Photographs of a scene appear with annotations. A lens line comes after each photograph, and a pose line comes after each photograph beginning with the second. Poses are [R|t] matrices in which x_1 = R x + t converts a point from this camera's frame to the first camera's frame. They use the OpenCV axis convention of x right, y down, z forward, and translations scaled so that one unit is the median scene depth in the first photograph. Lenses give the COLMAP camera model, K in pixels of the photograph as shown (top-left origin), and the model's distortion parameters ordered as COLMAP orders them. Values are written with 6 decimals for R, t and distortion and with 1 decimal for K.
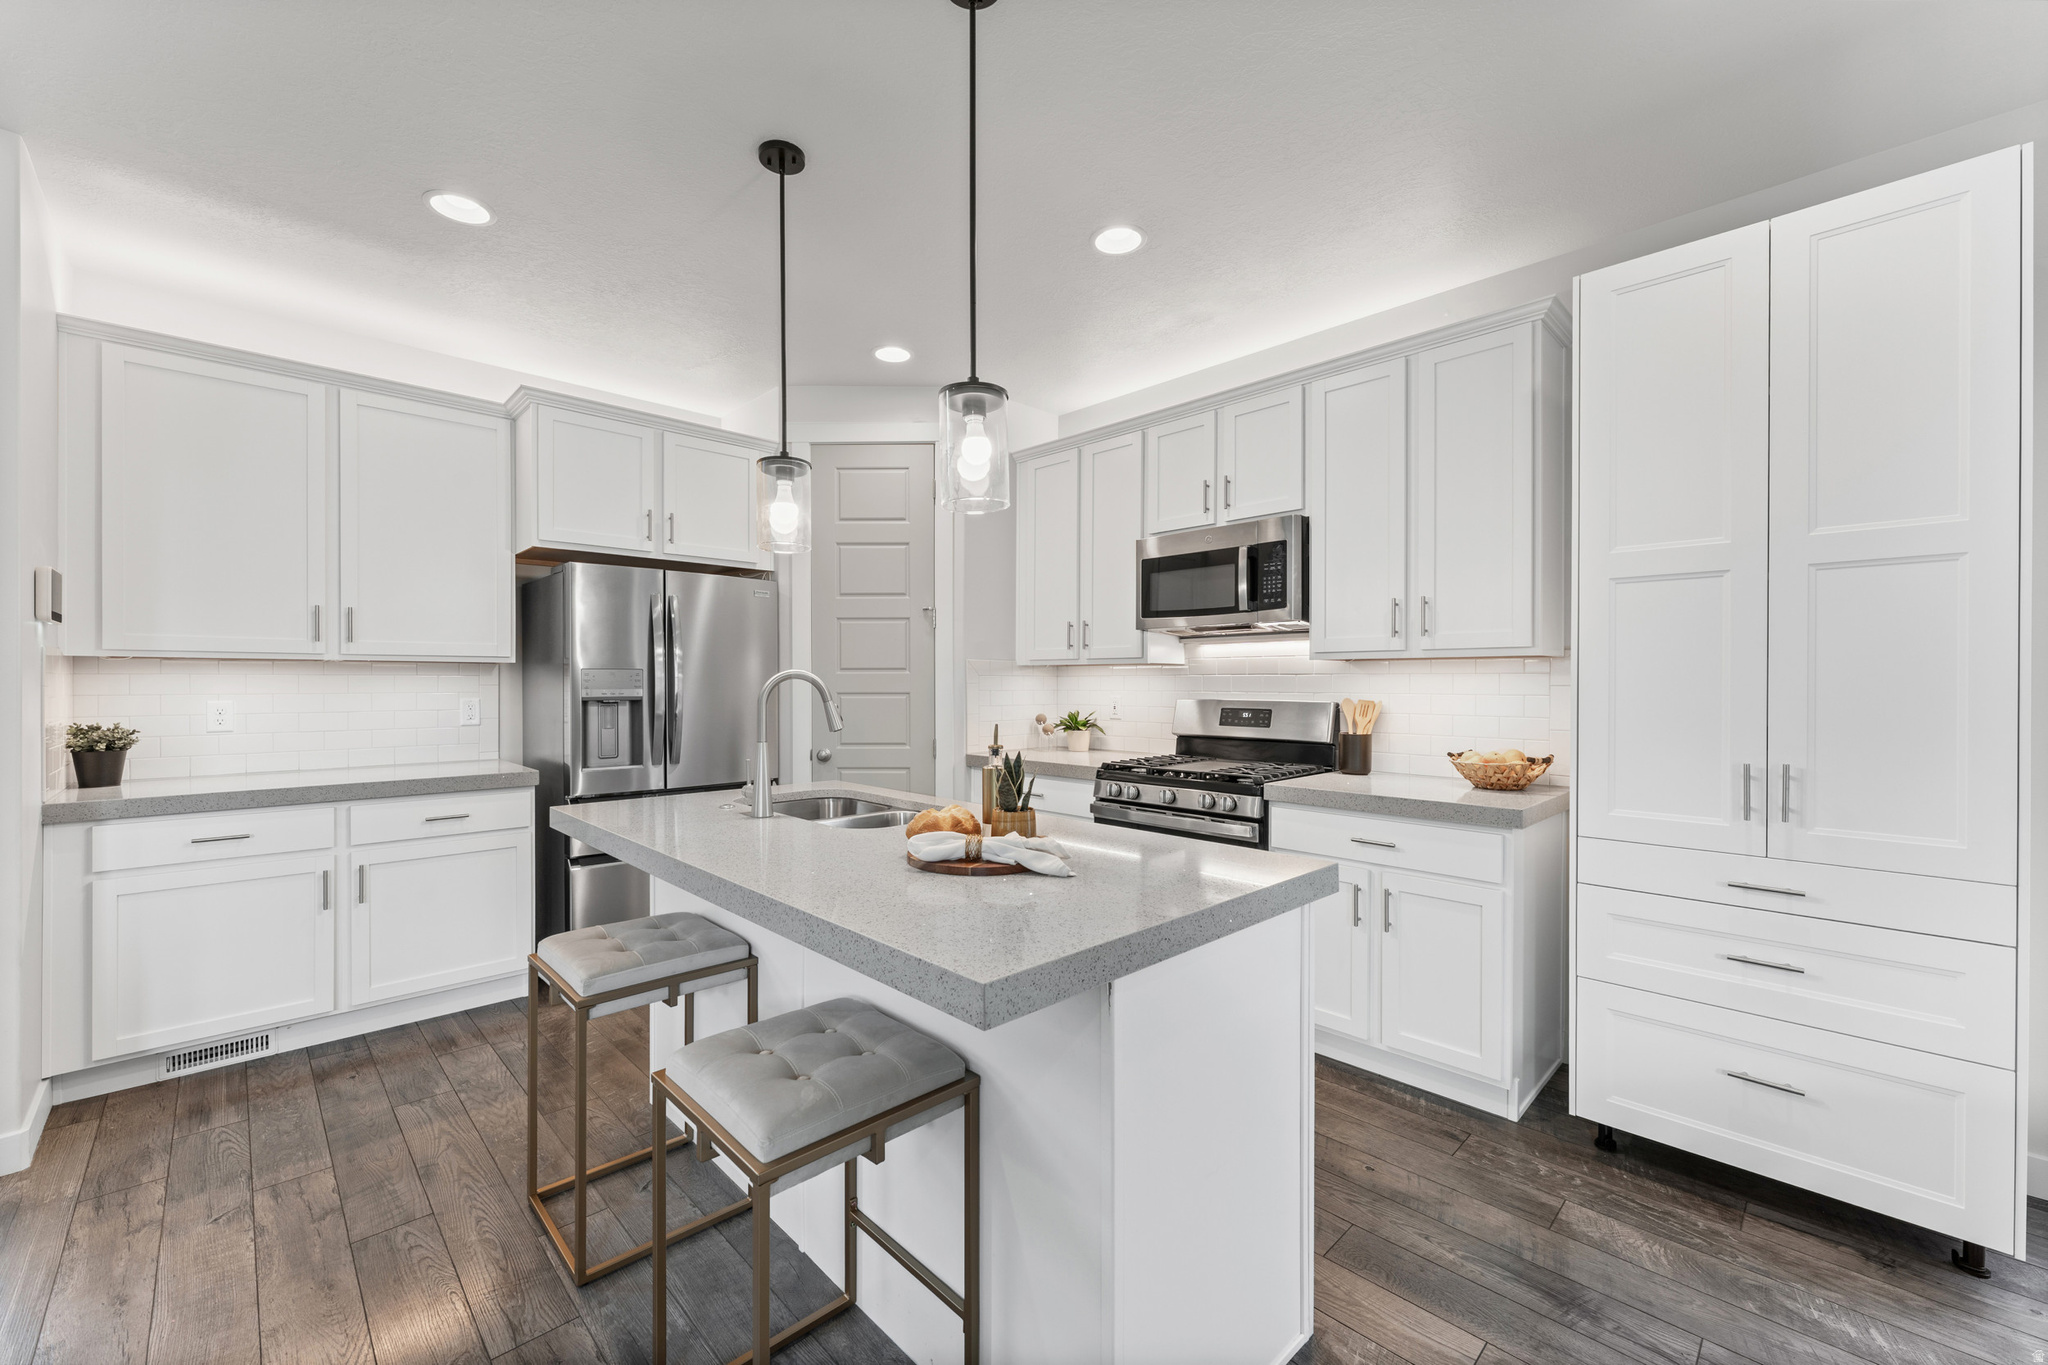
lens RADIAL K [[819.3, 0, 1016.2], [0, 819.3, 689.5], [0, 0, 1]] dist [0.003232, -0.001635]
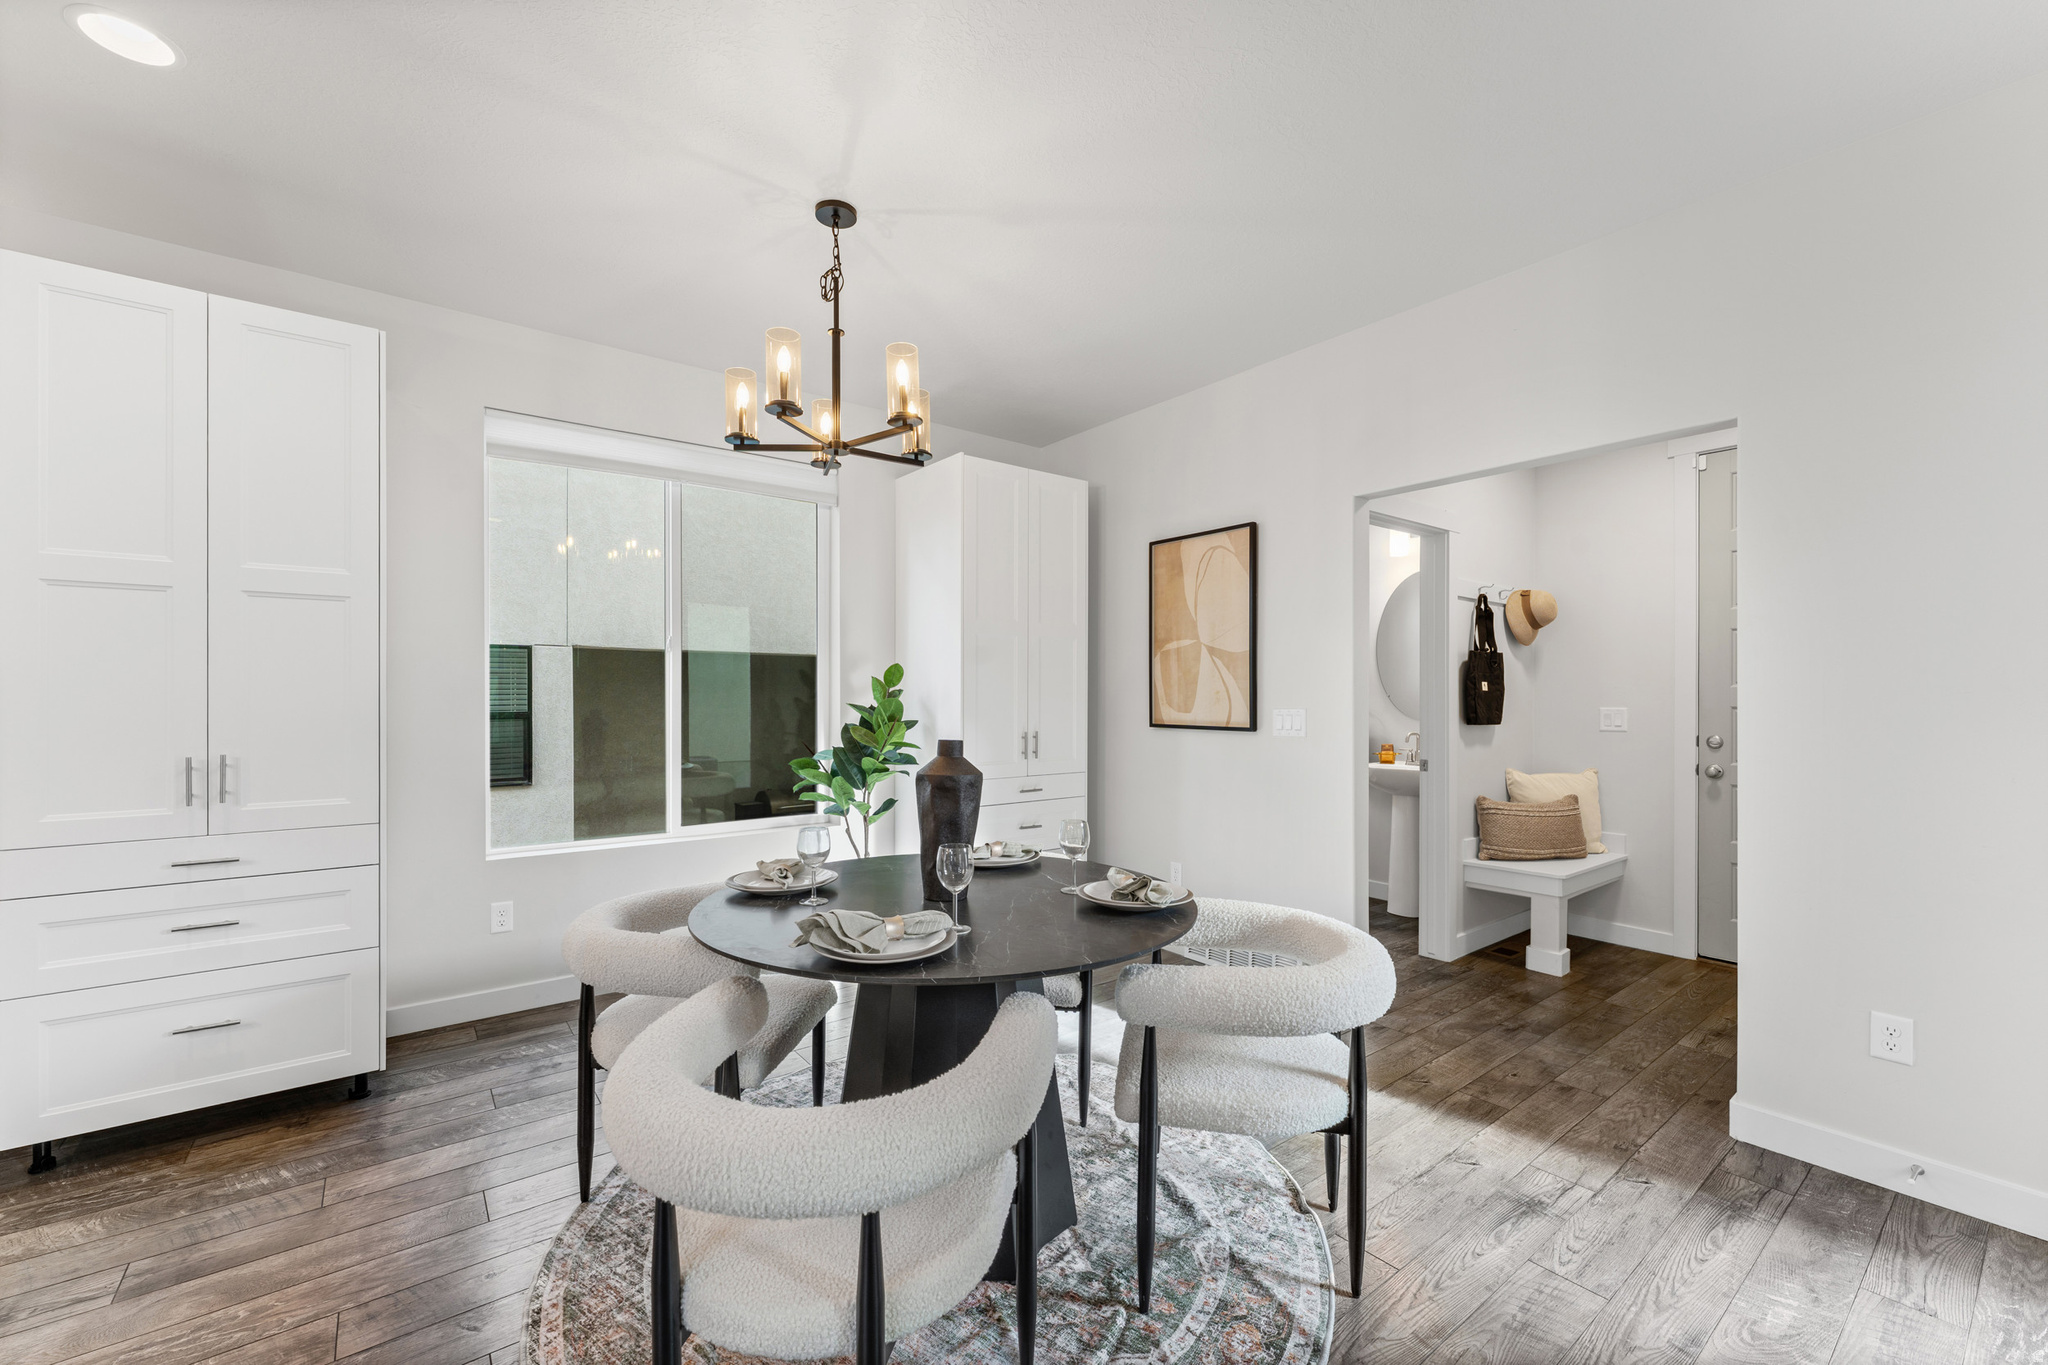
lens RADIAL K [[819.3, 0, 1027.8], [0, 819.3, 697.8], [0, 0, 1]] dist [0.003232, -0.001635]
pose [[0.119554, -0.005285, 0.992814, -0.068191], [0.005252, 0.999975, 0.004691, 0.004856], [-0.992814, 0.004653, 0.119579, -0.188563]]
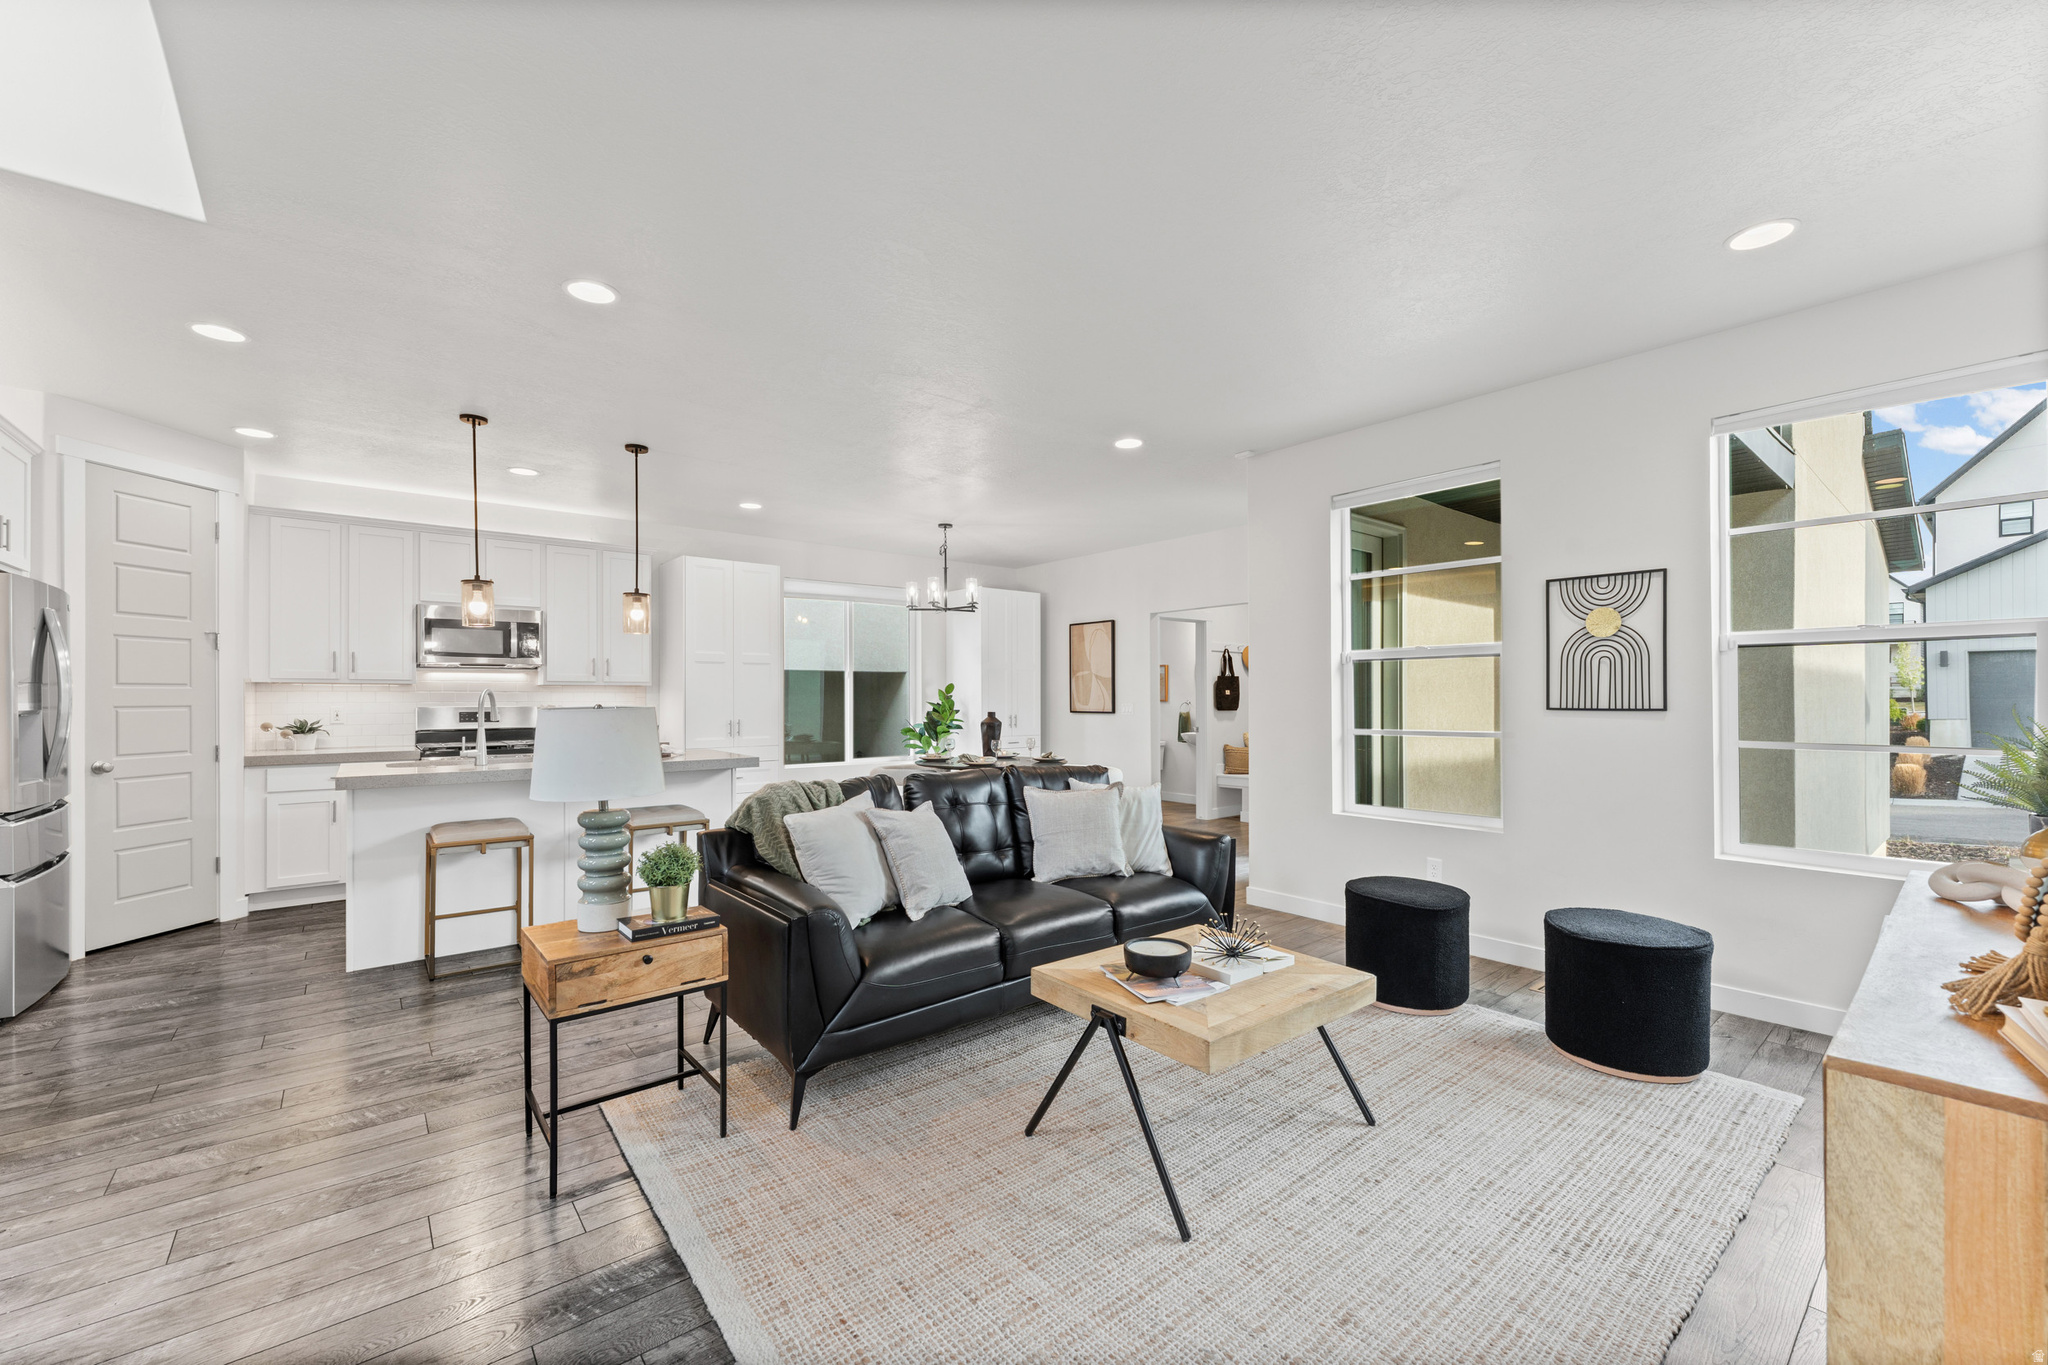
lens RADIAL K [[819.3, 0, 1024.4], [0, 819.3, 702.2], [0, 0, 1]] dist [0.003232, -0.001635]
pose [[0.085568, -0.007838, 0.996302, -1.465517], [0.010009, 0.999925, 0.007007, 0.003753], [-0.996282, 0.009373, 0.085640, -0.307206]]
